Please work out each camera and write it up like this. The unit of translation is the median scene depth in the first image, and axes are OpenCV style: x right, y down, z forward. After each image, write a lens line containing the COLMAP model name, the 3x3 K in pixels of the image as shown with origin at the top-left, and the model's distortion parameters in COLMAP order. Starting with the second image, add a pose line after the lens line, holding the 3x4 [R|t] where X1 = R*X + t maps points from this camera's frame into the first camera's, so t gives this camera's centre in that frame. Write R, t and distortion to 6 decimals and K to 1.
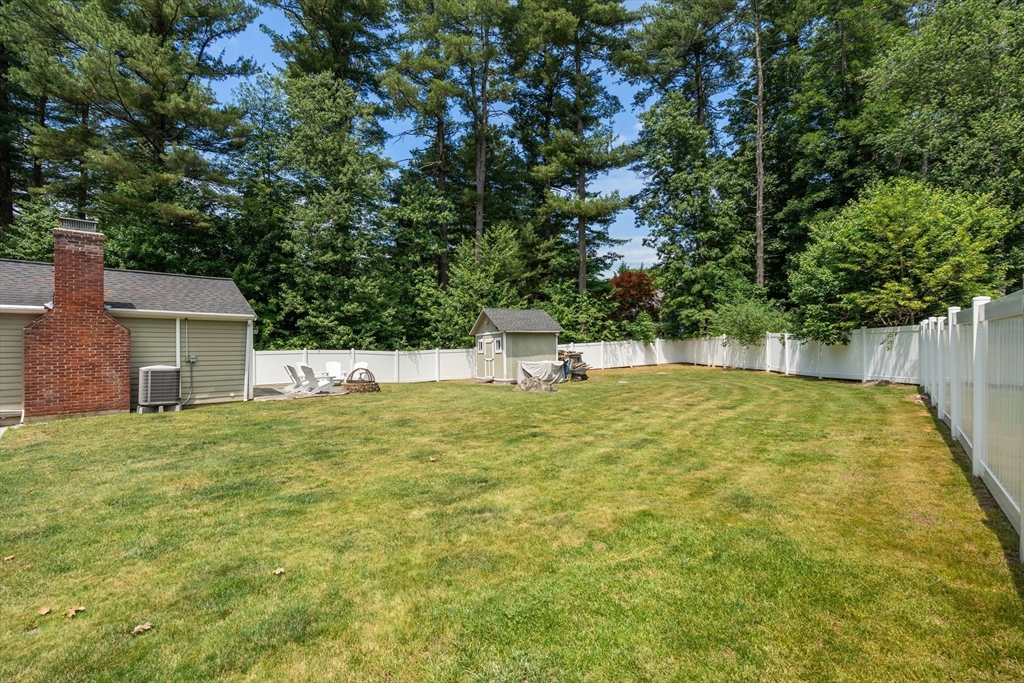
lens RADIAL K [[461.8, 0, 506.0], [0, 461.8, 343.5], [0, 0, 1]] dist [0.000244, -0.000715]
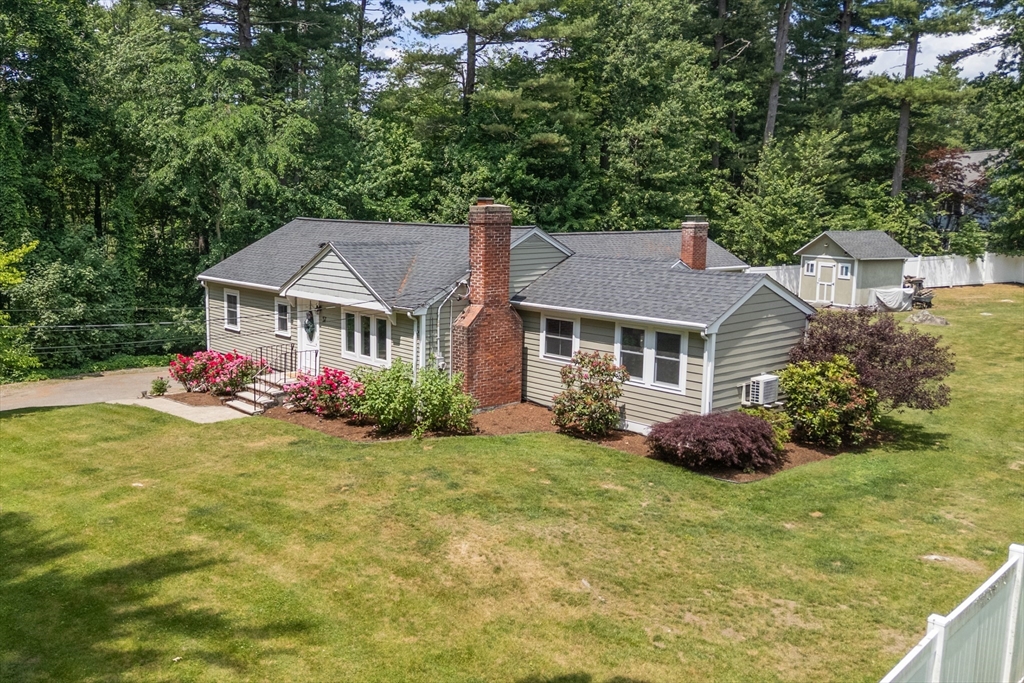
lens RADIAL K [[887.9, 0, 425.9], [0, 887.9, 344.3], [0, 0, 1]] dist [0.046129, -0.008760]
pose [[0.993588, 0.038499, -0.106302, -0.541757], [-0.019423, 0.984383, 0.174964, -0.124910], [0.111378, -0.171778, 0.978819, -0.787664]]
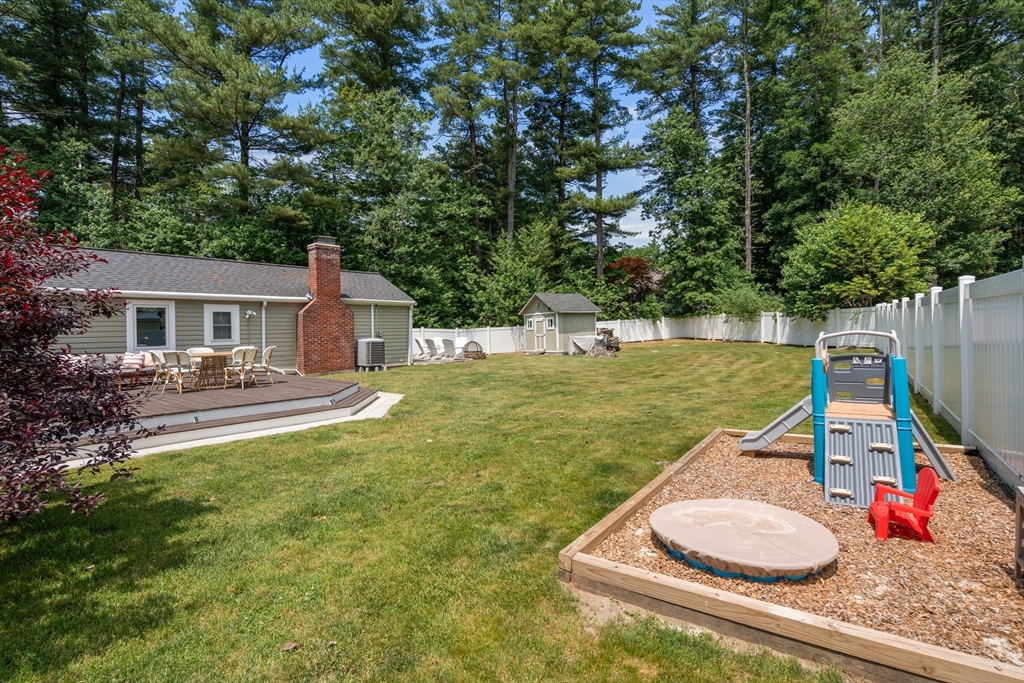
lens RADIAL K [[473.2, 0, 511.2], [0, 473.2, 323.9], [0, 0, 1]] dist [0.000537, 0.000587]
pose [[0.996800, -0.007444, 0.079585, -0.168288], [0.007266, 0.999970, 0.002525, 0.001038], [-0.079601, -0.001938, 0.996825, -0.180734]]
